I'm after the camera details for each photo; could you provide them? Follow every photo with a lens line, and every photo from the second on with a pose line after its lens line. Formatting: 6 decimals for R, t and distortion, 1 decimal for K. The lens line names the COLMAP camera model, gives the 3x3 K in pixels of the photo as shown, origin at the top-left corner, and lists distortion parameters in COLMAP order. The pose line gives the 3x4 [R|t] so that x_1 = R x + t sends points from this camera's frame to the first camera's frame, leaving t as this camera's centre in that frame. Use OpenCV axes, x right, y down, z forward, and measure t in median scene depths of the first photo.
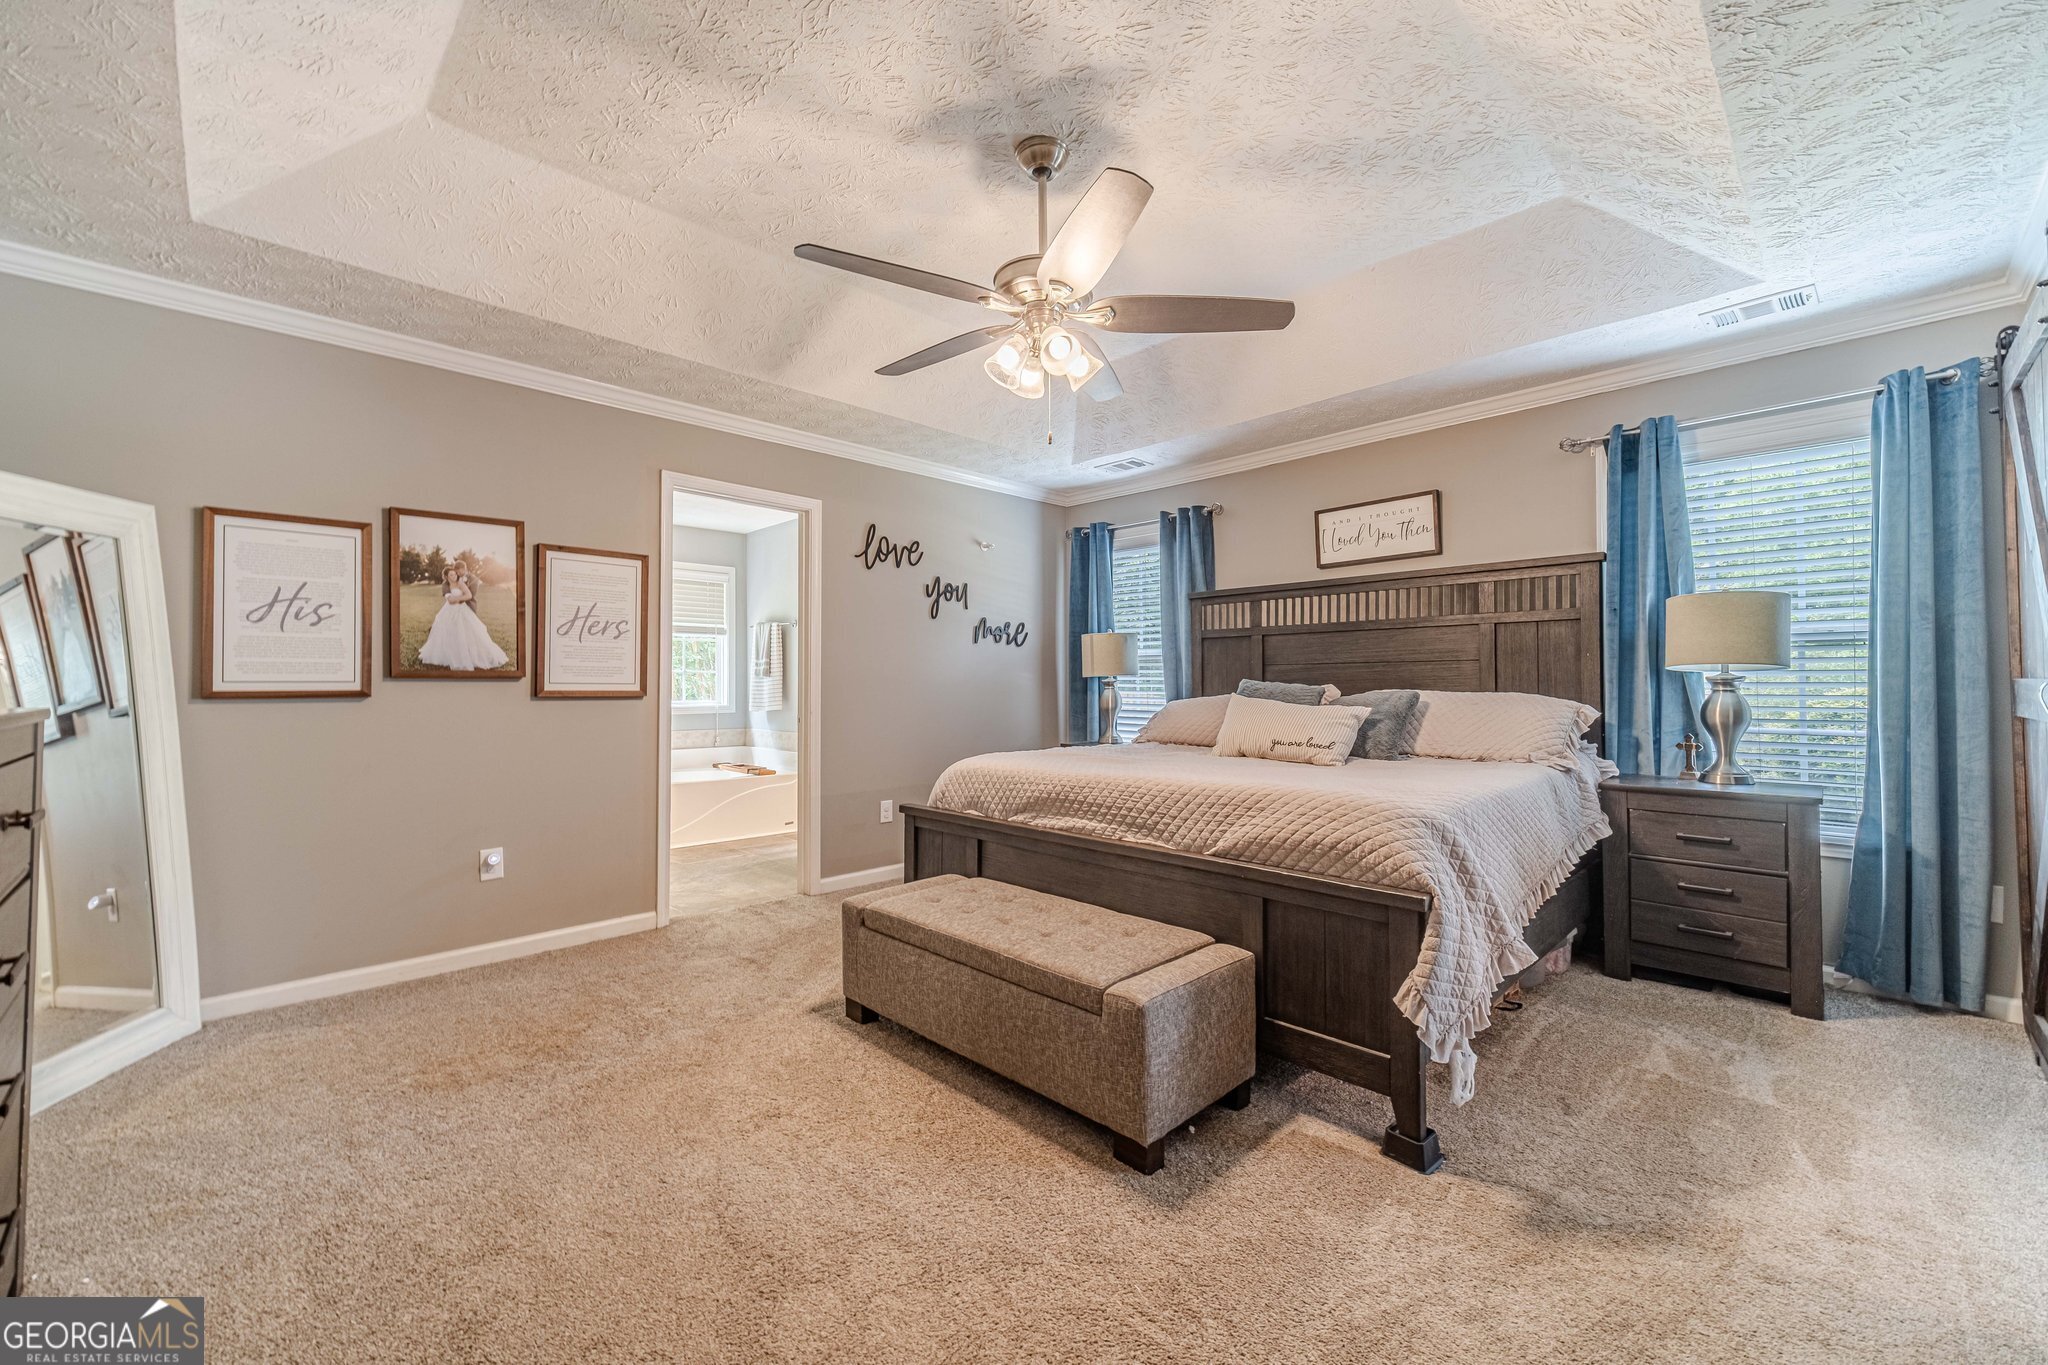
lens RADIAL K [[811.4, 0, 1023.7], [0, 811.4, 673.9], [0, 0, 1]] dist [0.003362, 0.000117]
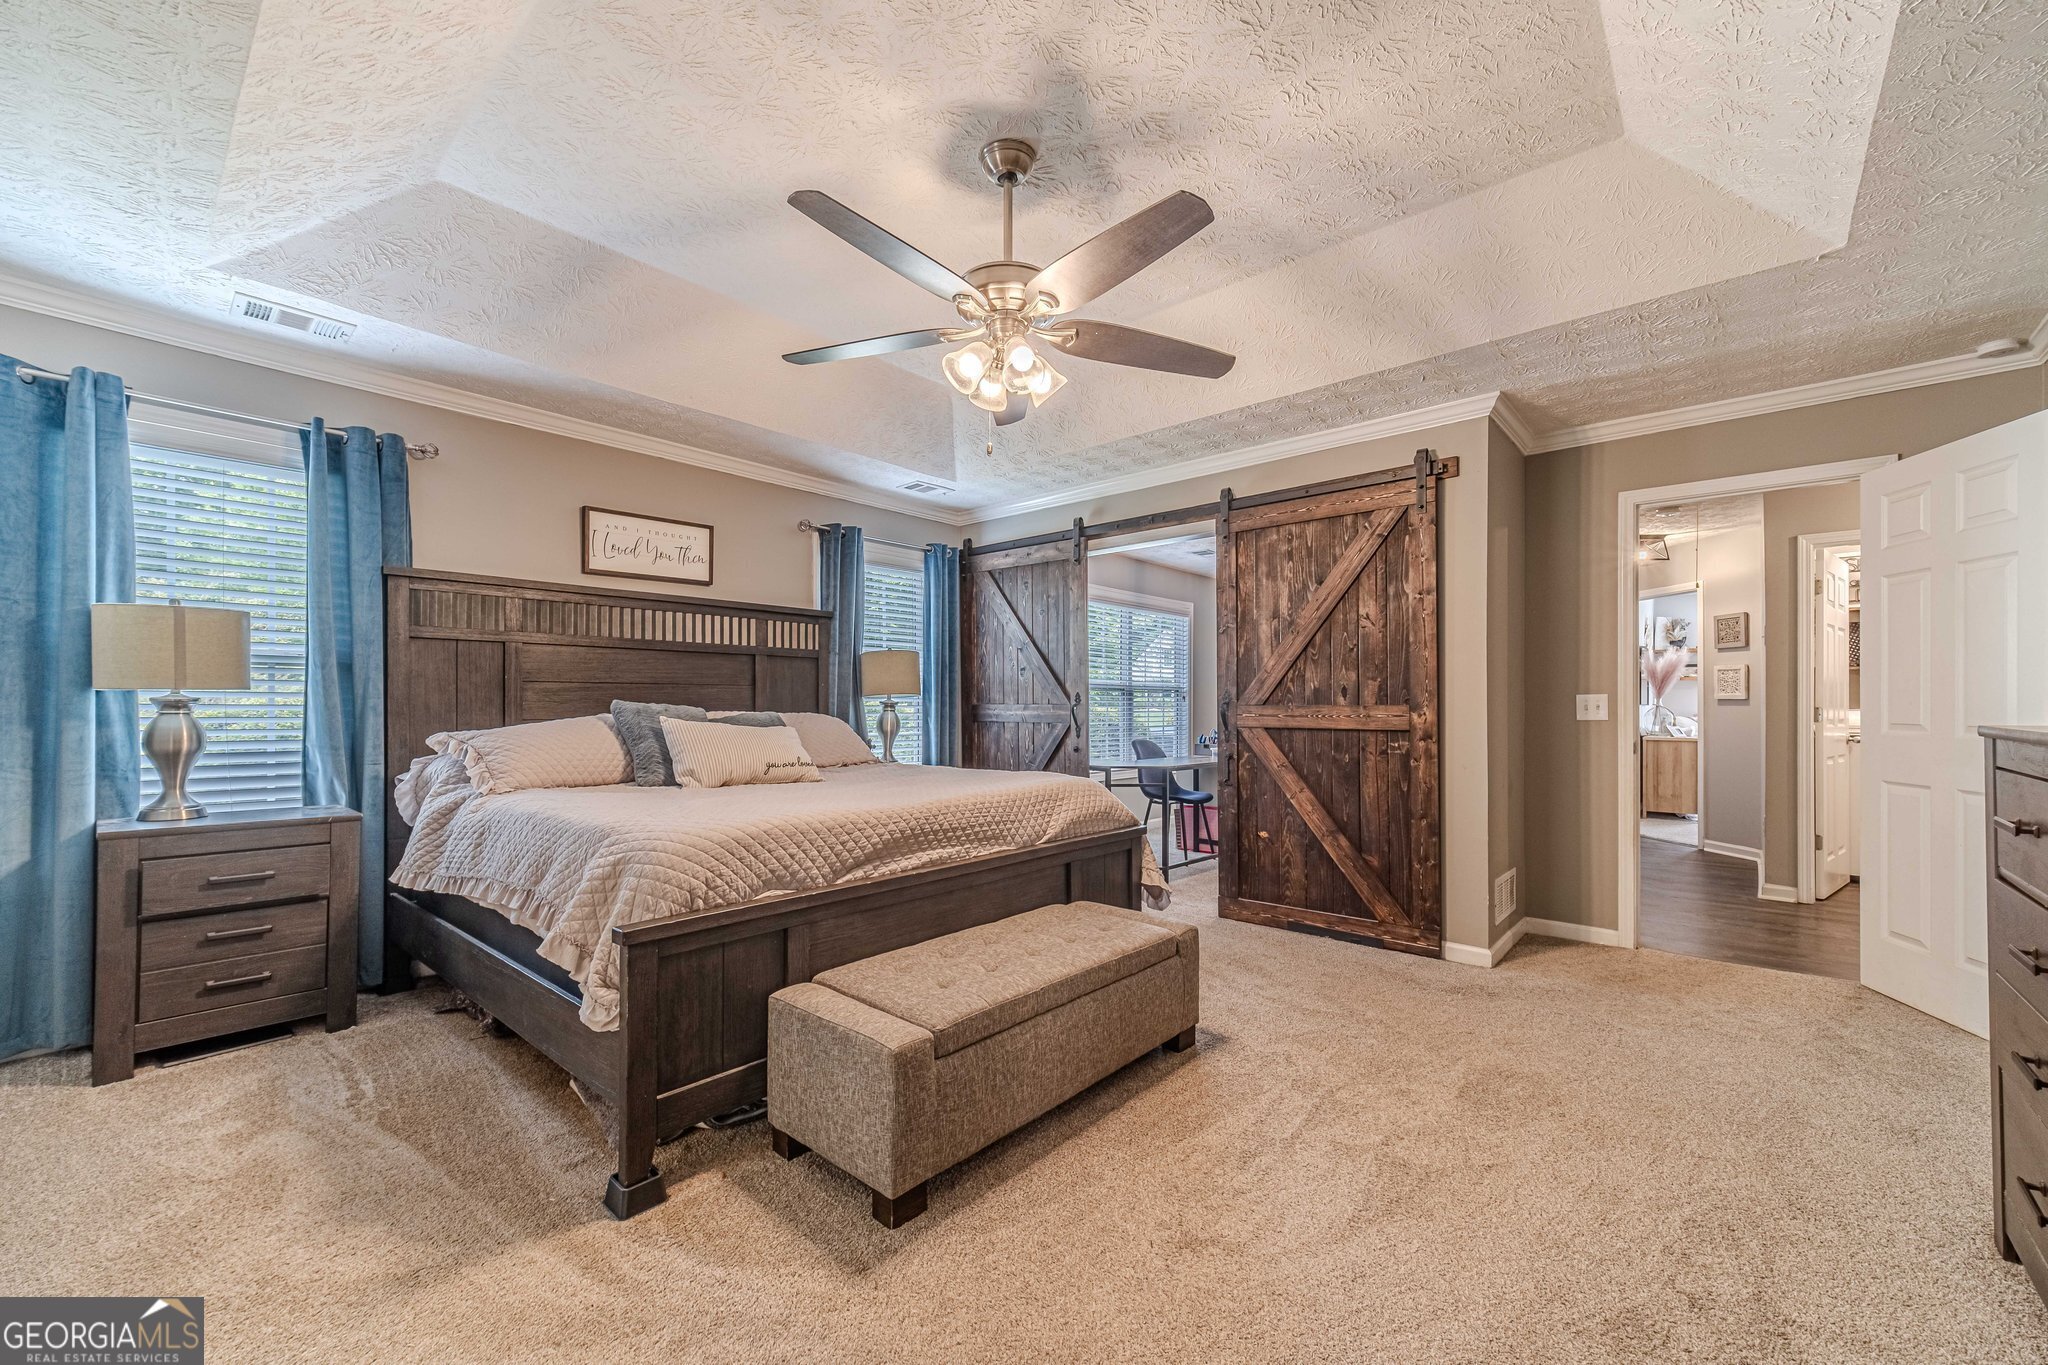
lens RADIAL K [[811.4, 0, 1029.0], [0, 811.4, 701.5], [0, 0, 1]] dist [0.003362, 0.000117]
pose [[-0.072124, 0.006356, 0.997375, -0.666212], [-0.013977, 0.999875, -0.007382, 0.009521], [-0.997298, -0.014473, -0.072026, 0.731160]]
